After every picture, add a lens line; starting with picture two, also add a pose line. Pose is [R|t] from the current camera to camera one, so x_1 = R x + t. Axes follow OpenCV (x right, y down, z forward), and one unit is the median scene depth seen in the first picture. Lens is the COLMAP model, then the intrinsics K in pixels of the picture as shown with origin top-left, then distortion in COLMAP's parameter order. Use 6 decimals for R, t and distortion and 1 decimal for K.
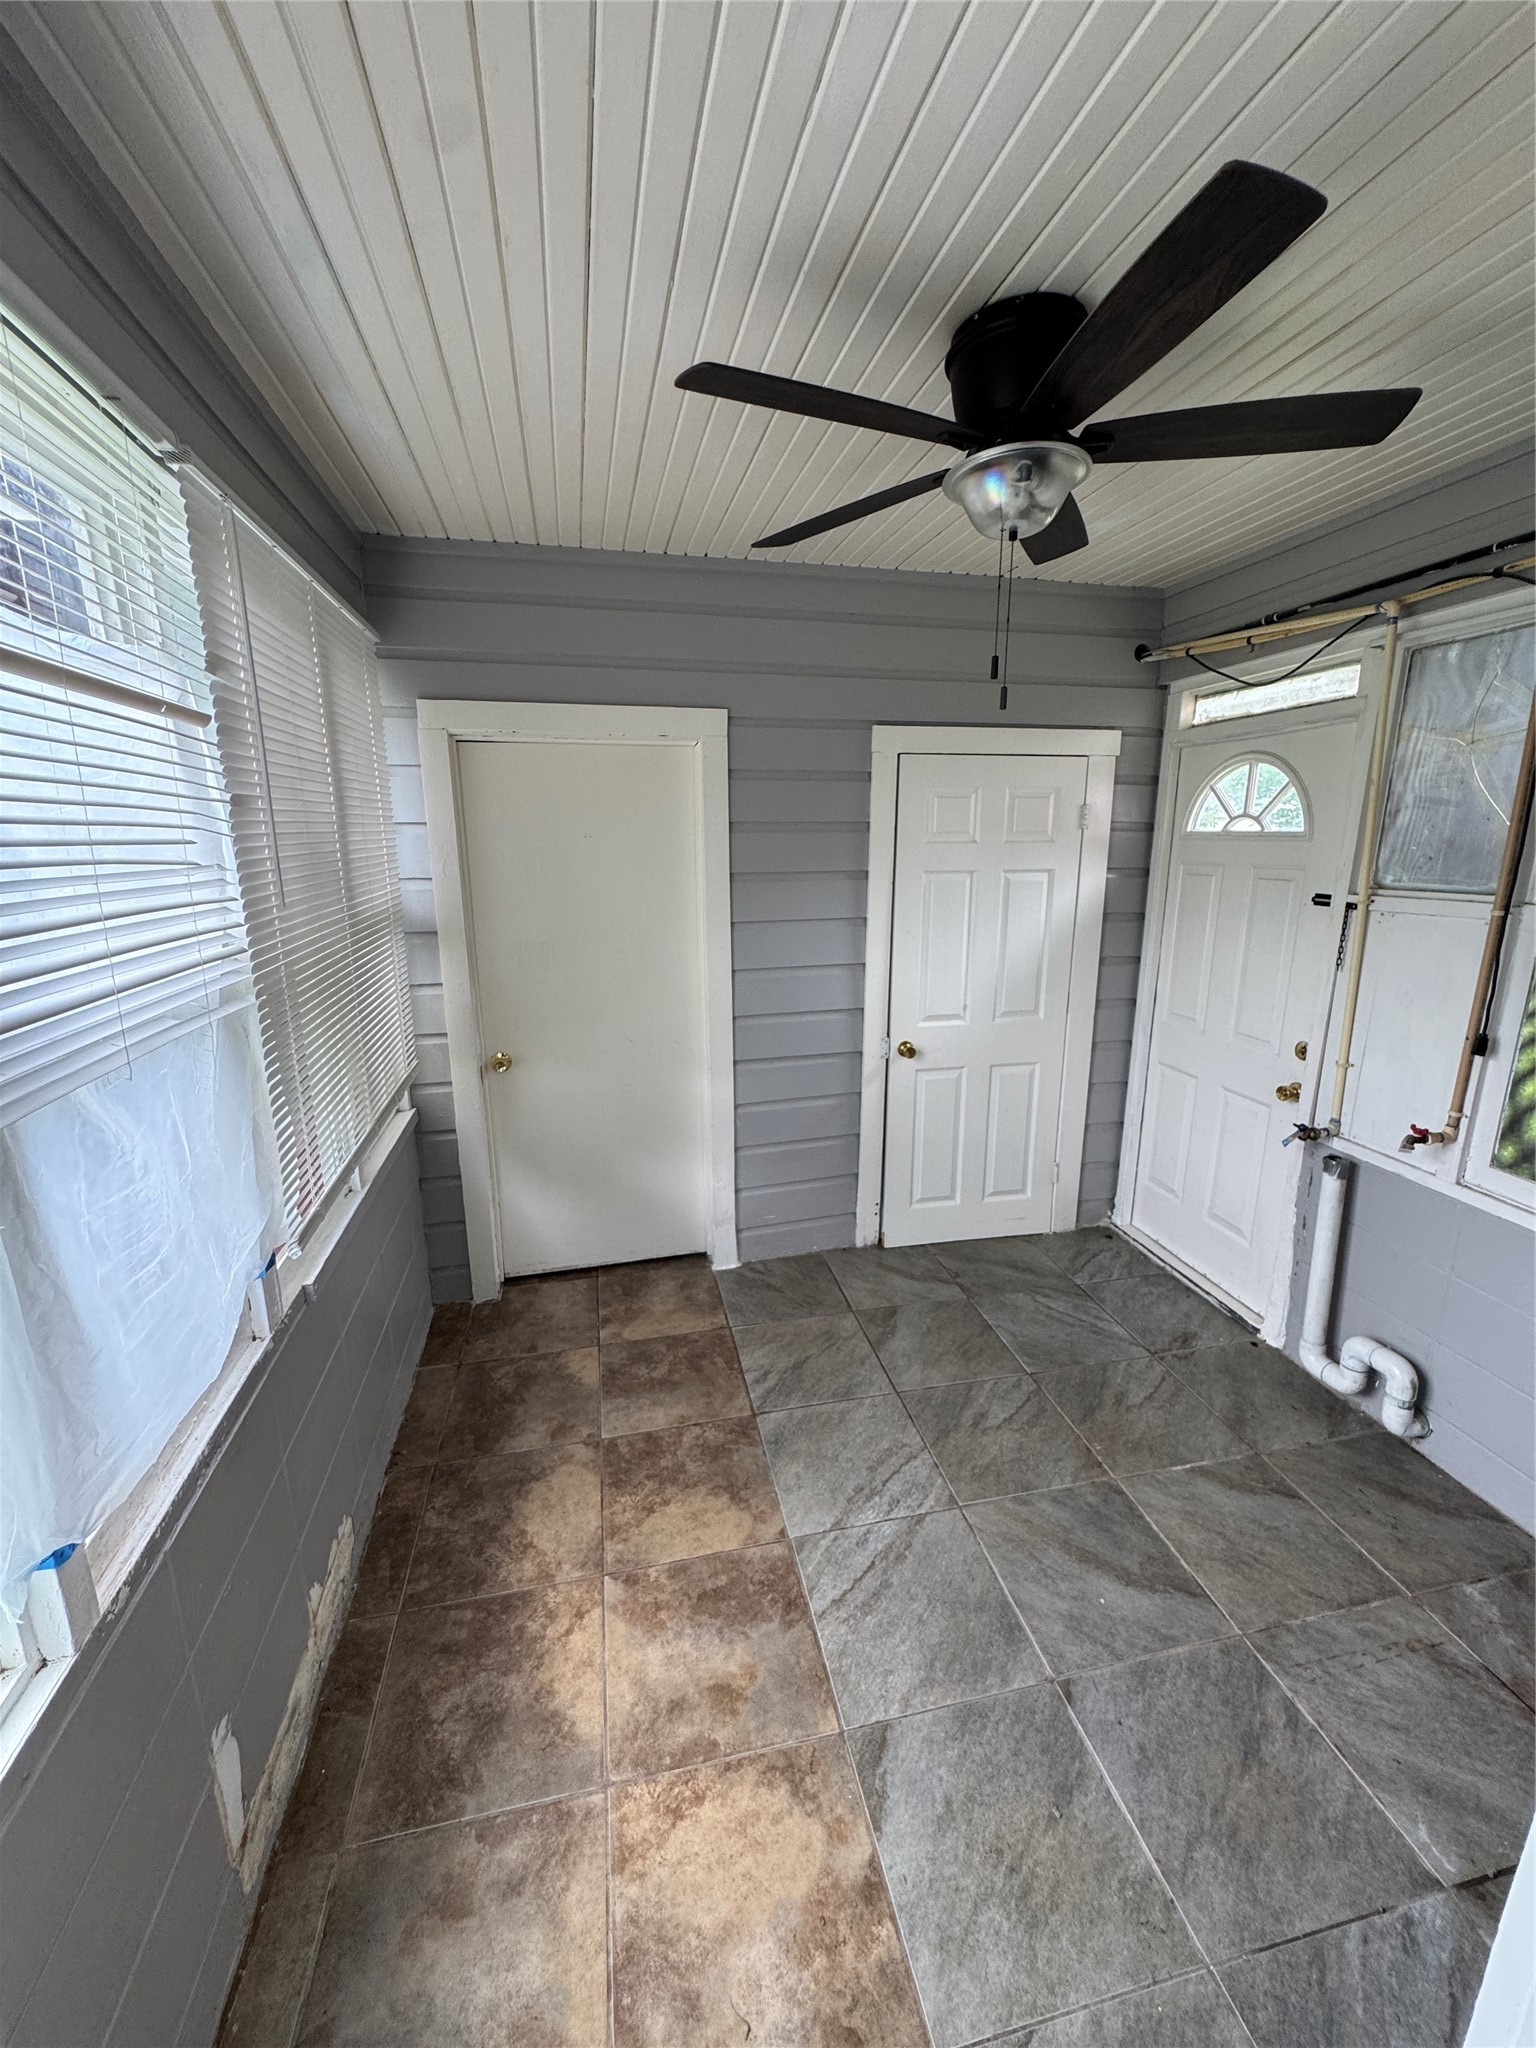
lens RADIAL K [[816.8, 0, 766.5], [0, 816.8, 1021.5], [0, 0, 1]] dist [-0.000307, -0.001057]
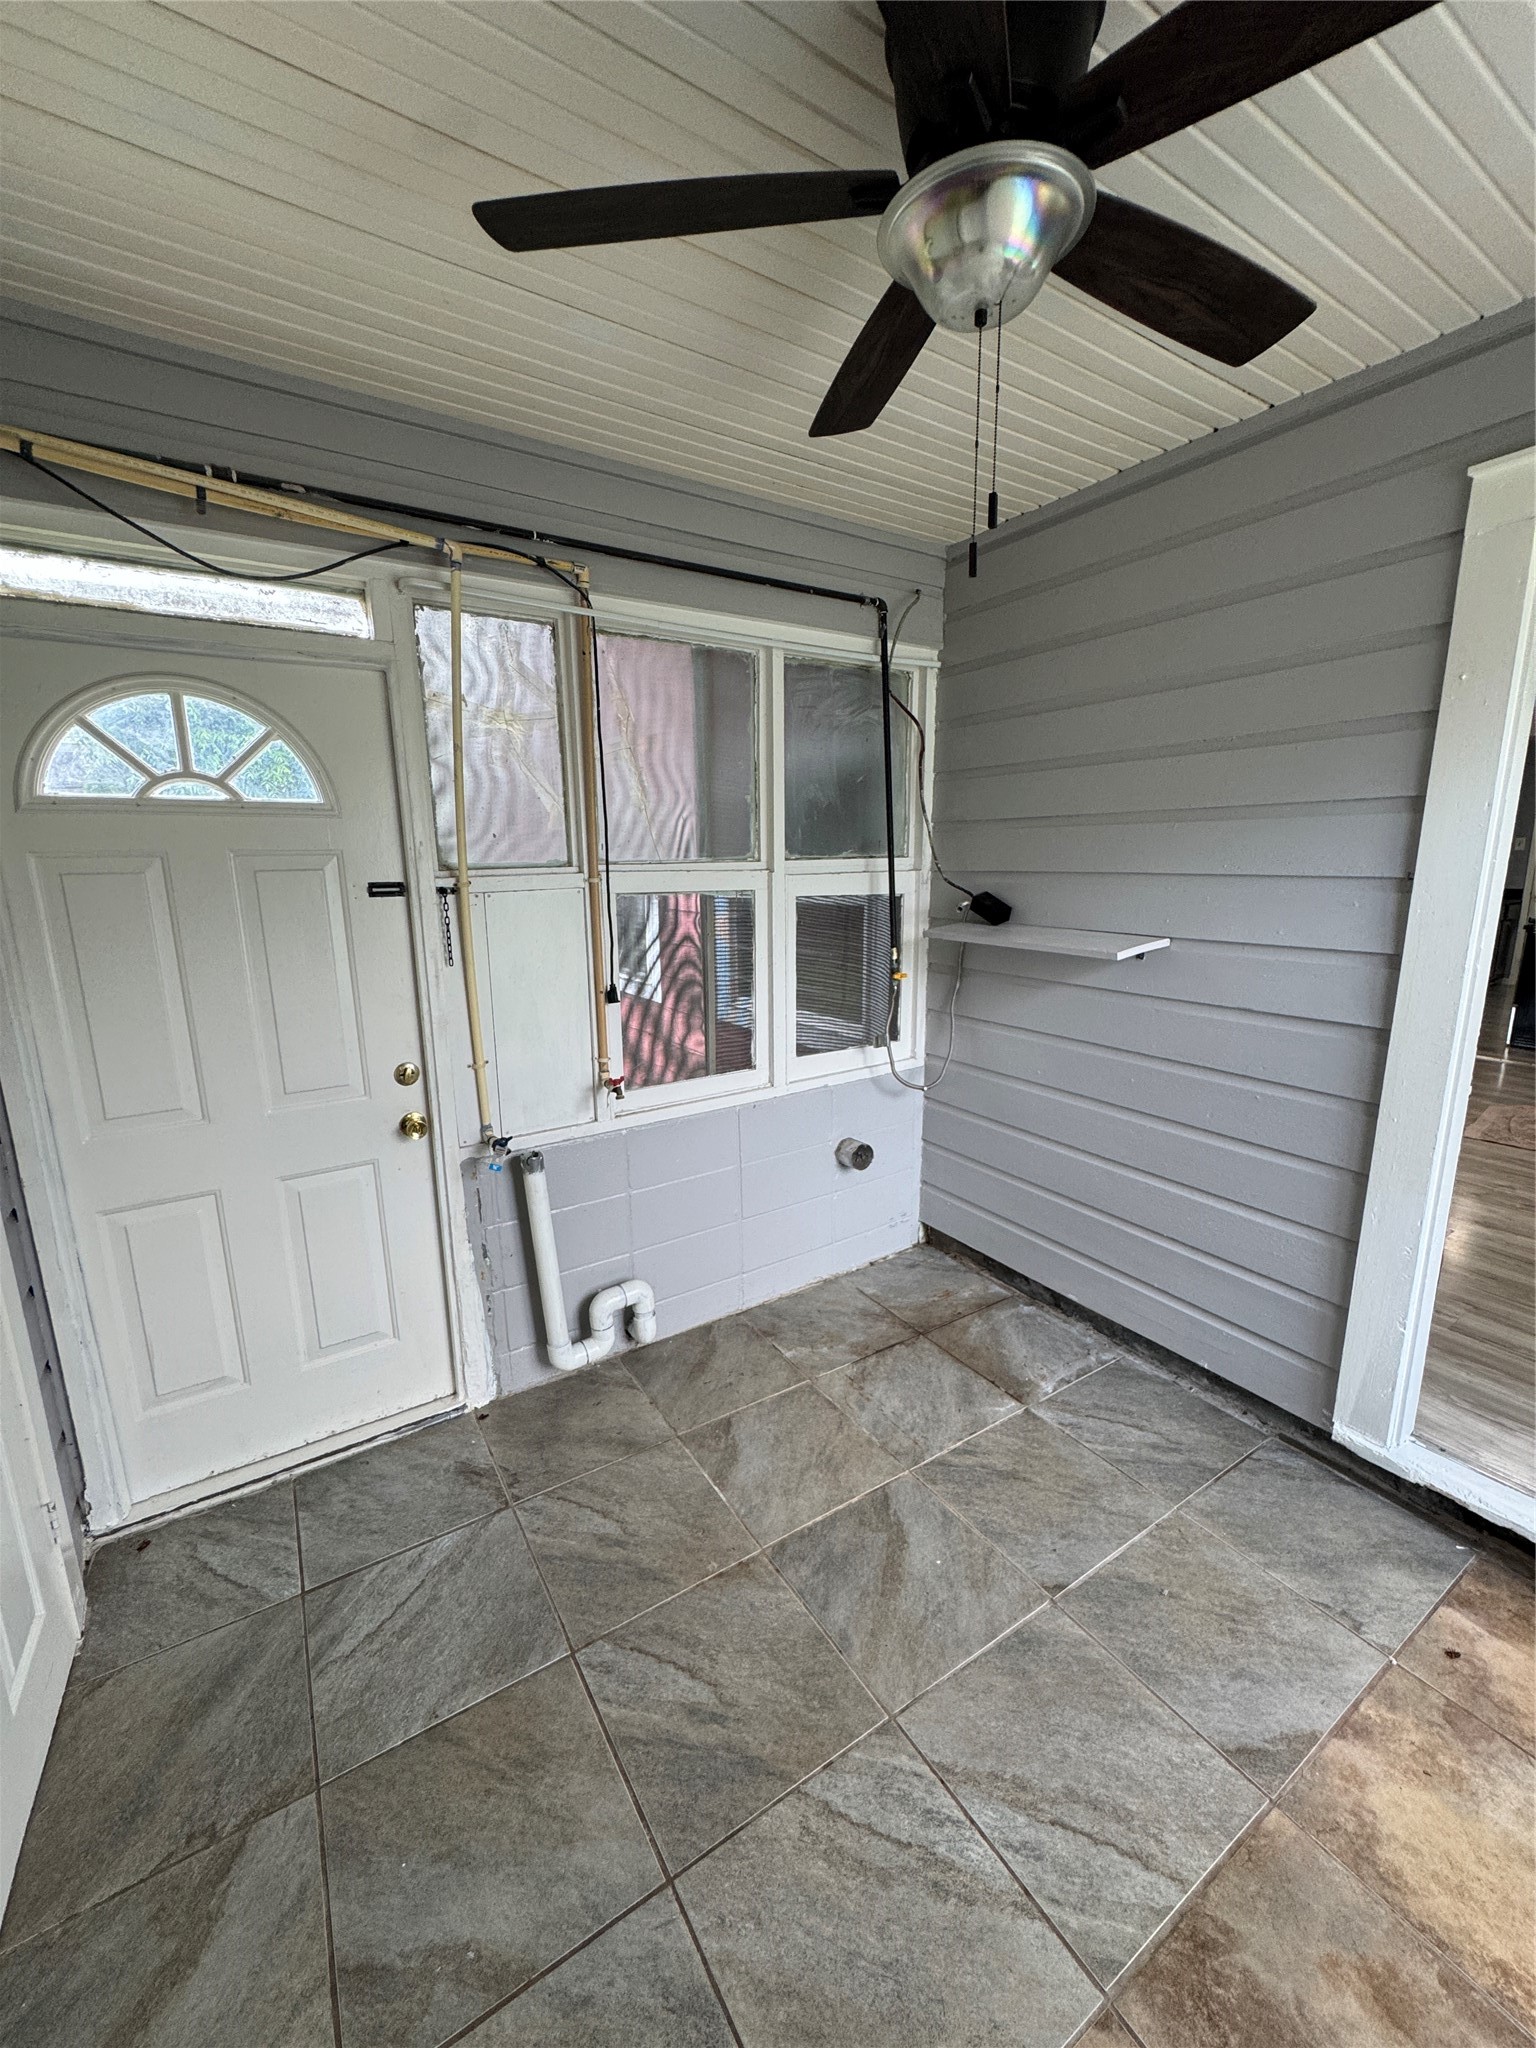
lens RADIAL K [[816.8, 0, 773.0], [0, 816.8, 1024.9], [0, 0, 1]] dist [-0.000307, -0.001057]
pose [[-0.356866, -0.177045, 0.917225, -0.269161], [0.224029, 0.937002, 0.268025, -0.183038], [-0.906894, 0.301134, -0.294721, 1.107291]]
